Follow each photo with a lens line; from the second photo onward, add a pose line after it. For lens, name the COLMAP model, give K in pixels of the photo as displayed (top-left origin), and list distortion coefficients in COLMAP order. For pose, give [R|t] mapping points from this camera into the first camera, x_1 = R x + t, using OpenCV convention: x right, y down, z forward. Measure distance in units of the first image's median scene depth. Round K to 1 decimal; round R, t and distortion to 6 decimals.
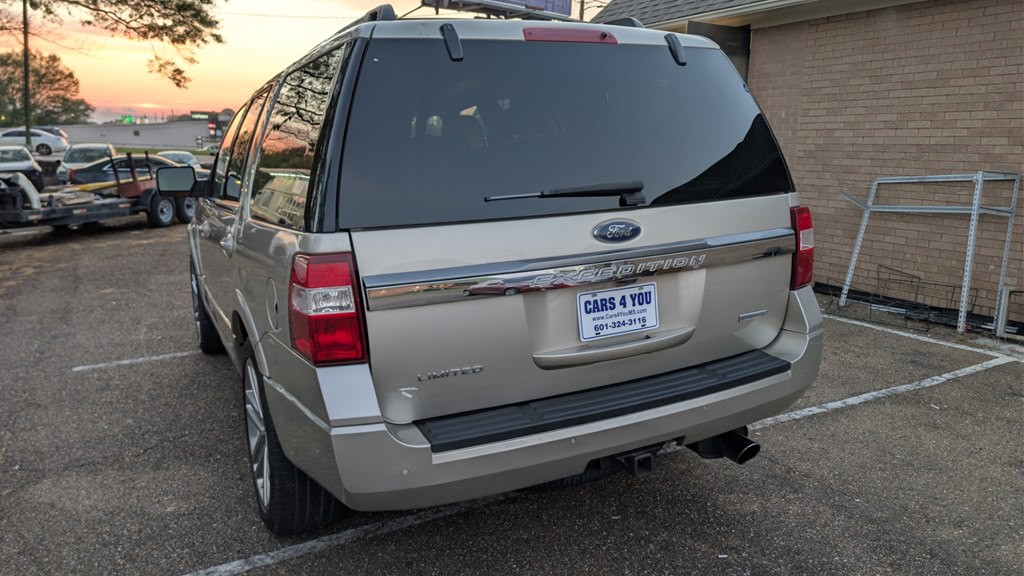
lens RADIAL K [[740.3, 0, 518.9], [0, 740.3, 275.1], [0, 0, 1]] dist [0.027397, -0.023452]
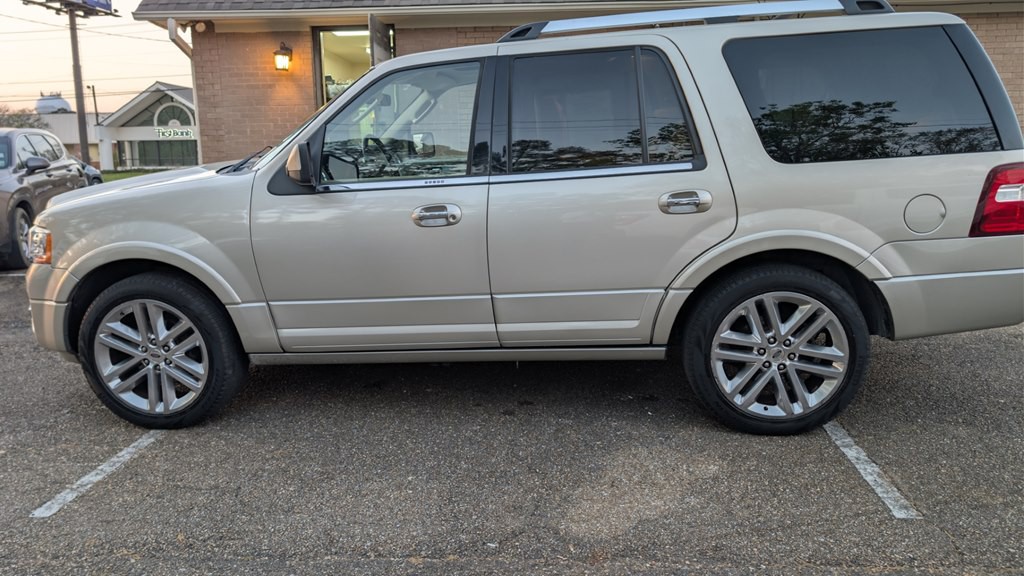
lens RADIAL K [[740.3, 0, 514.4], [0, 740.3, 281.8], [0, 0, 1]] dist [0.027397, -0.023452]
pose [[0.556367, -0.164955, 0.814399, -0.680861], [0.165959, 0.982410, 0.085608, -0.029398], [-0.814195, 0.087528, 0.573956, 0.306606]]
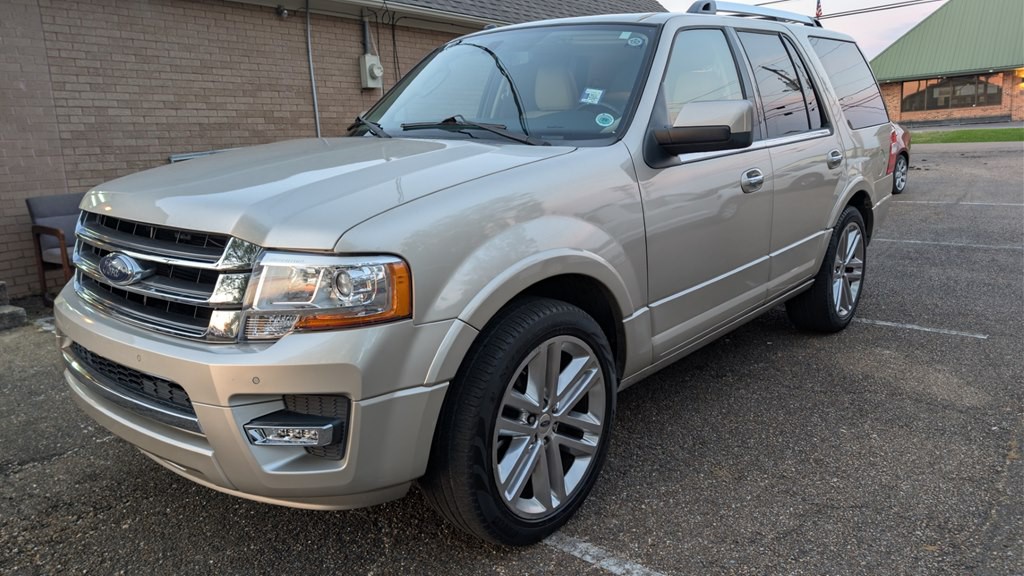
lens RADIAL K [[740.3, 0, 507.1], [0, 740.3, 278.6], [0, 0, 1]] dist [0.027397, -0.023452]
pose [[-0.370679, -0.160426, 0.914801, -0.699976], [0.195896, 0.949305, 0.245854, -0.136835], [-0.907867, 0.270338, -0.320461, 0.993178]]
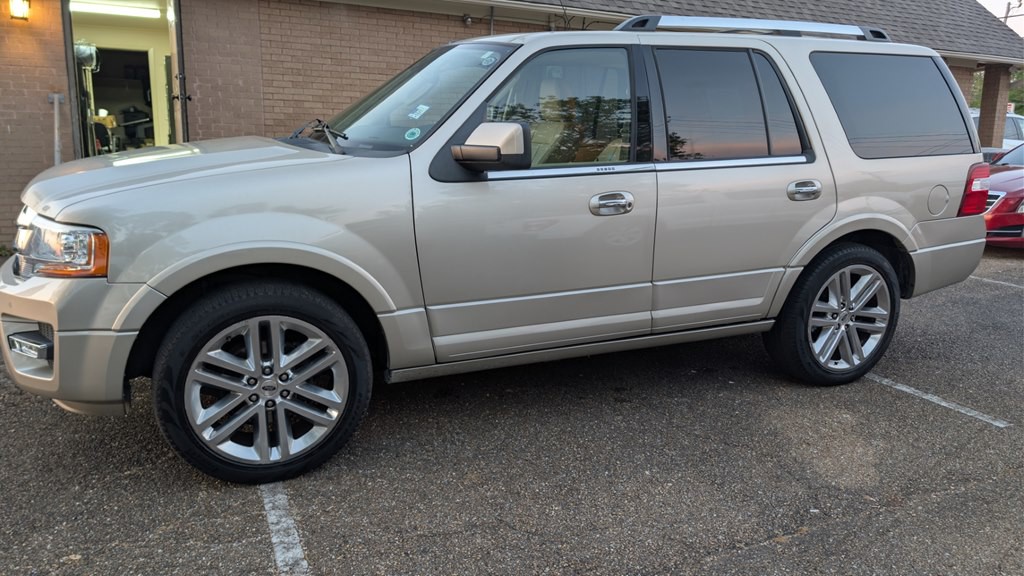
lens RADIAL K [[740.3, 0, 516.4], [0, 740.3, 280.3], [0, 0, 1]] dist [0.027397, -0.023452]
pose [[0.062112, -0.189189, 0.979974, -0.791090], [0.153511, 0.971997, 0.177919, -0.089757], [-0.986193, 0.139386, 0.089415, 0.677415]]
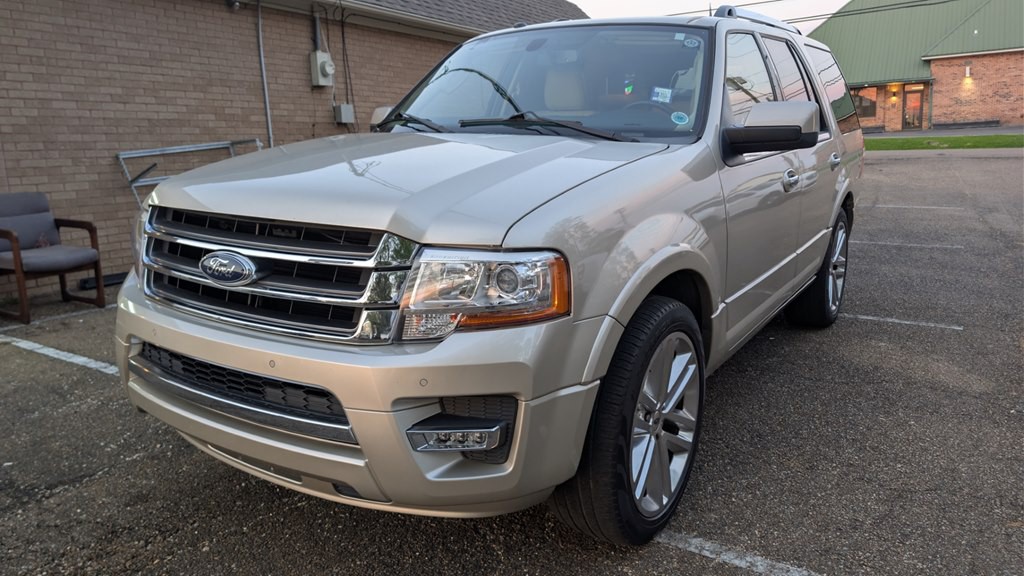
lens RADIAL K [[740.3, 0, 502.8], [0, 740.3, 274.6], [0, 0, 1]] dist [0.027397, -0.023452]
pose [[-0.488928, -0.146220, 0.859982, -0.648095], [0.173273, 0.949928, 0.260025, -0.151815], [-0.854942, 0.276145, -0.439111, 1.086308]]
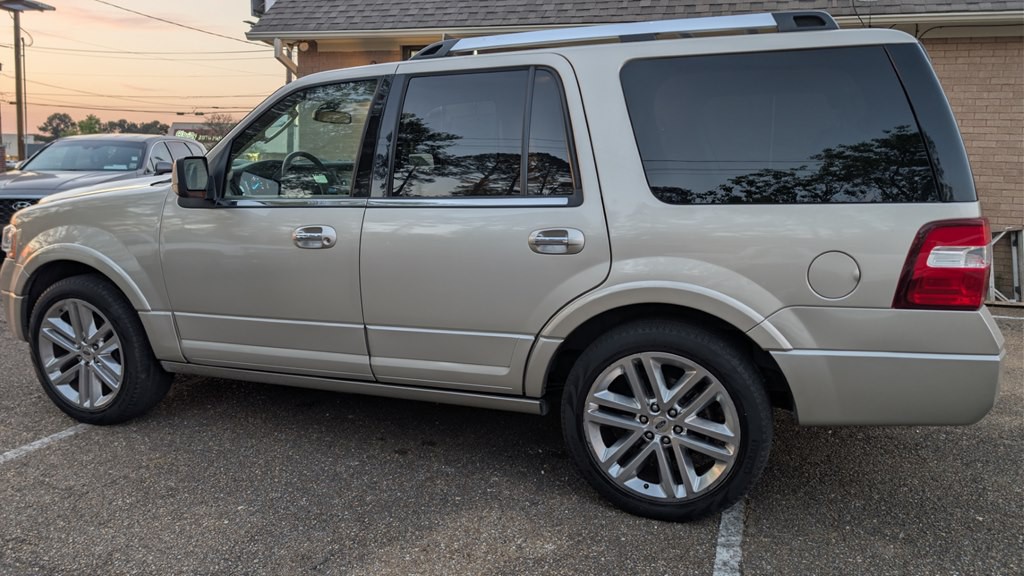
lens RADIAL K [[740.3, 0, 516.1], [0, 740.3, 283.0], [0, 0, 1]] dist [0.027397, -0.023452]
pose [[0.740538, -0.092621, 0.665601, -0.513655], [0.097708, 0.994771, 0.029718, -0.010520], [-0.664873, 0.043027, 0.745716, 0.180376]]
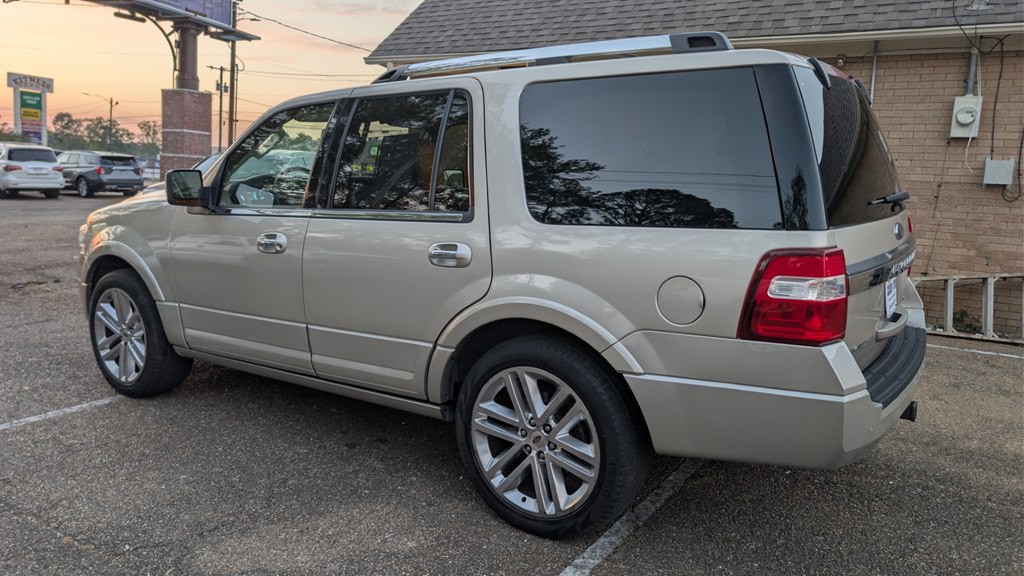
lens RADIAL K [[740.3, 0, 512.6], [0, 740.3, 279.4], [0, 0, 1]] dist [0.027397, -0.023452]
pose [[0.879621, -0.034207, 0.474444, -0.383226], [0.046090, 0.998847, -0.013435, 0.003828], [-0.473438, 0.033685, 0.880183, 0.063372]]
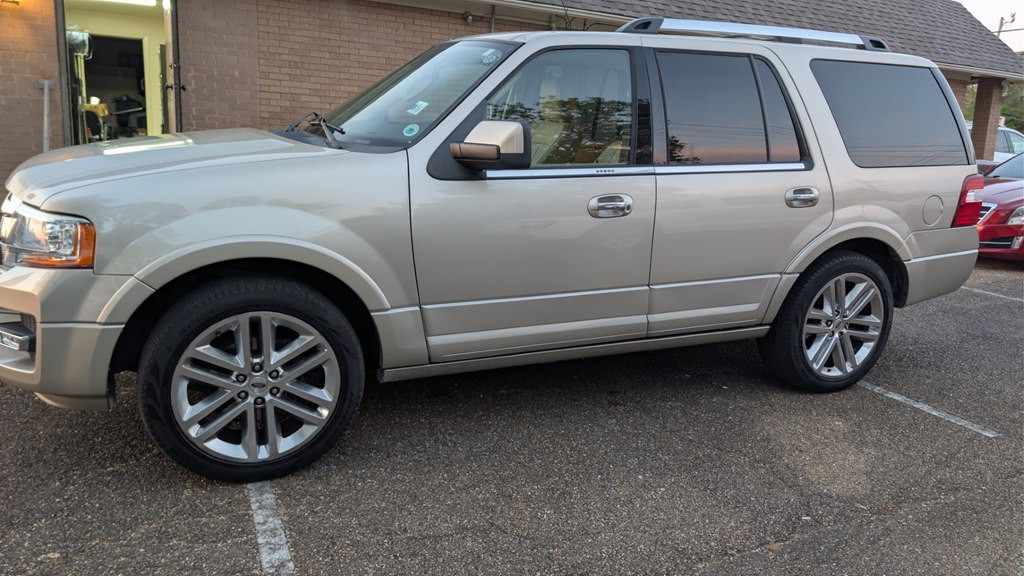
lens RADIAL K [[740.3, 0, 529.5], [0, 740.3, 280.4], [0, 0, 1]] dist [0.027397, -0.023452]
pose [[0.041958, -0.188101, 0.981253, -0.786622], [0.127445, 0.975103, 0.181472, -0.089534], [-0.990958, 0.117442, 0.064886, 0.678959]]
